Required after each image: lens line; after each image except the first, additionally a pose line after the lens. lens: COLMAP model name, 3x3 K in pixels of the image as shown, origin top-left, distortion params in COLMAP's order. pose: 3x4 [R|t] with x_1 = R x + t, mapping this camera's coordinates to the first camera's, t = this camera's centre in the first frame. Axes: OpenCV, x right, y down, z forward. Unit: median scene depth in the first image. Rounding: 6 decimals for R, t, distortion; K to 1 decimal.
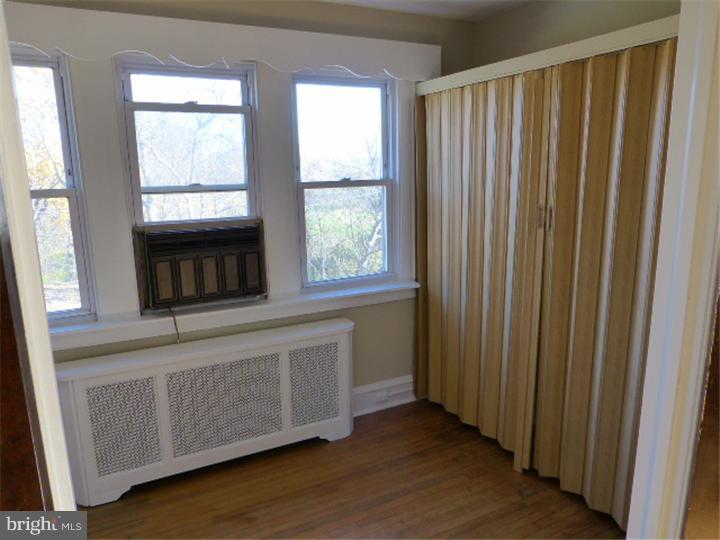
lens RADIAL K [[527.5, 0, 360.6], [0, 527.5, 273.7], [0, 0, 1]] dist [-0.023353, 0.002901]
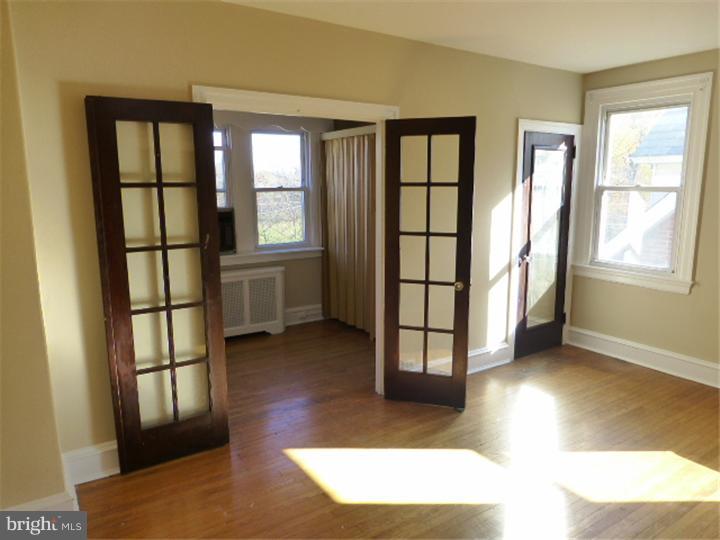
lens RADIAL K [[527.5, 0, 360.6], [0, 527.5, 273.7], [0, 0, 1]] dist [-0.023353, 0.002901]
pose [[0.994713, -0.005121, 0.102565, 0.056314], [0.007707, 0.999662, -0.024833, 0.155328], [-0.102403, 0.025493, 0.994416, -0.765065]]
